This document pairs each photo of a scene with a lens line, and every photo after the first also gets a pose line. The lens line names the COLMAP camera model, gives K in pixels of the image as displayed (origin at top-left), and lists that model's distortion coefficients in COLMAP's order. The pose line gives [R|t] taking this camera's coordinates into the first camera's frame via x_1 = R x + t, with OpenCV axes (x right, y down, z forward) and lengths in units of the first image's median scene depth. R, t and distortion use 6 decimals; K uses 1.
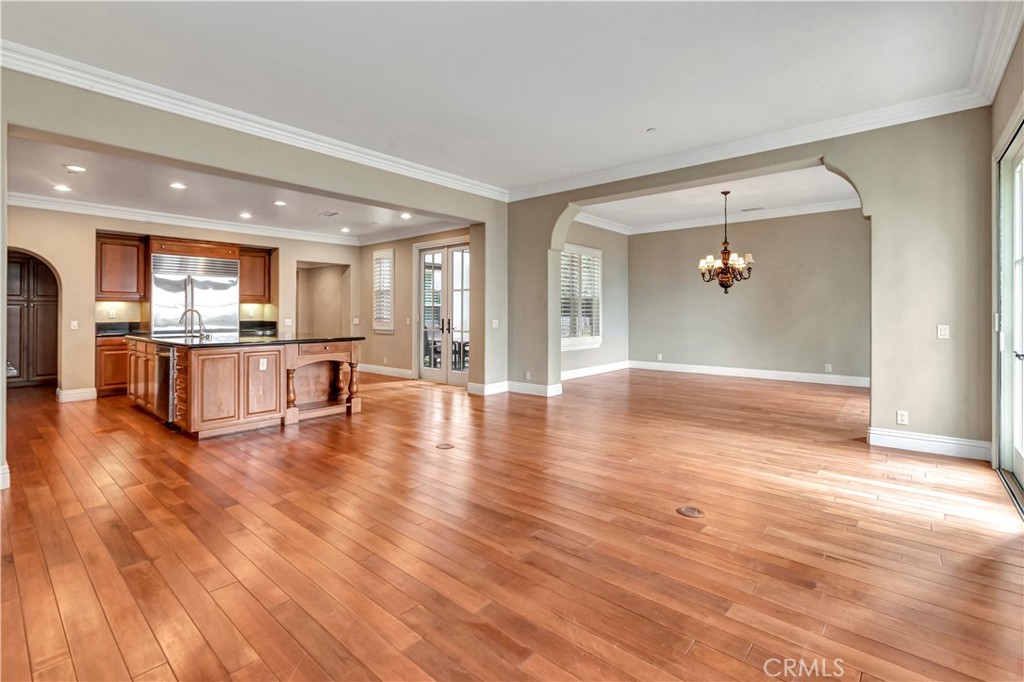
lens RADIAL K [[464.2, 0, 504.3], [0, 464.2, 311.6], [0, 0, 1]] dist [-0.002458, 0.000362]
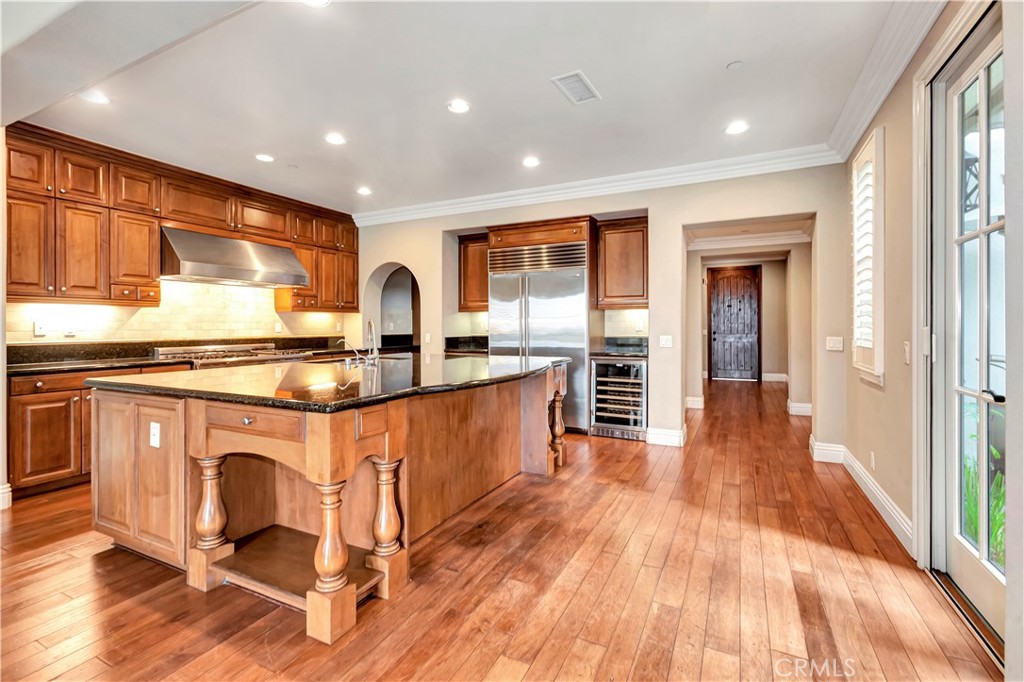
lens RADIAL K [[460.4, 0, 511.6], [0, 460.4, 323.2], [0, 0, 1]] dist [-0.034112, 0.000047]
pose [[0.256837, -0.007579, -0.966425, 0.021914], [0.006114, 0.999962, -0.006217, 0.010575], [0.966435, -0.004312, 0.256874, 2.016658]]
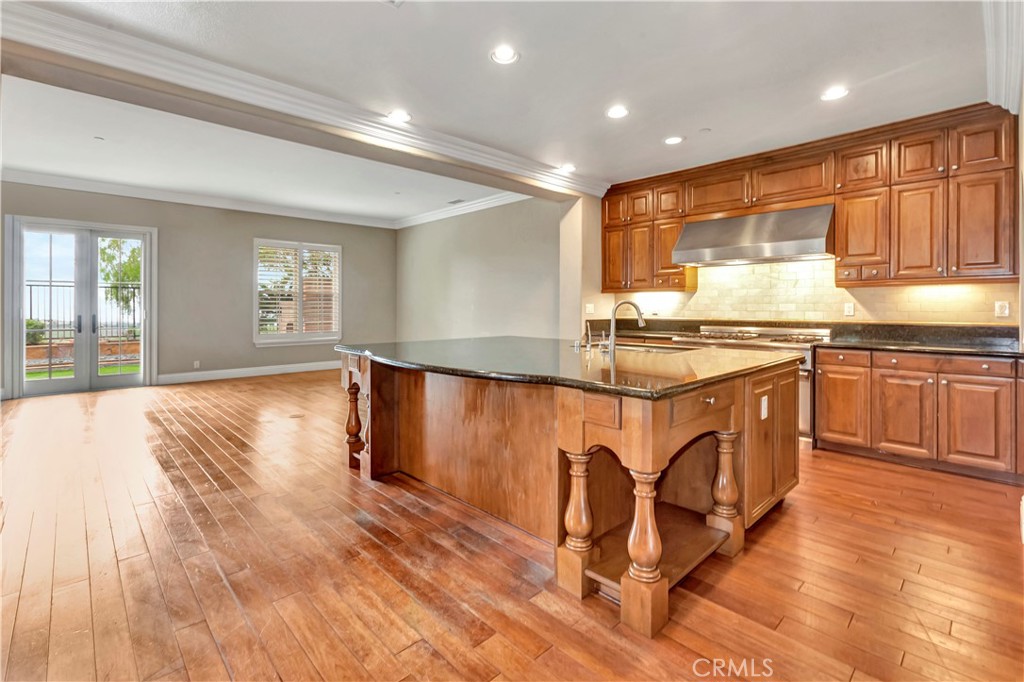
lens RADIAL K [[464.2, 0, 504.3], [0, 464.2, 311.6], [0, 0, 1]] dist [-0.002458, 0.000362]
pose [[-0.995193, 0.000940, 0.097930, -1.111851], [0.001589, 0.999977, 0.006543, 0.007445], [-0.097922, 0.006667, -0.995172, 3.085126]]
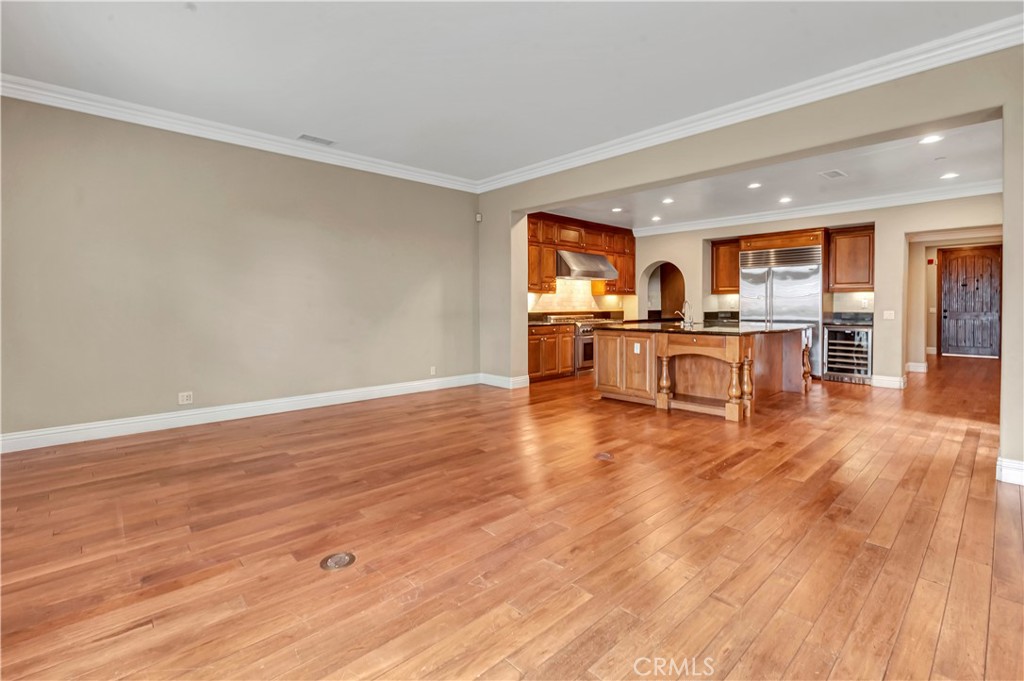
lens RADIAL K [[464.2, 0, 504.3], [0, 464.2, 311.1], [0, 0, 1]] dist [-0.002458, 0.000362]
pose [[-0.104128, 0.014704, -0.994455, 1.084606], [0.004413, 0.999888, 0.014322, 0.005746], [0.994554, -0.002897, -0.104182, 1.299714]]
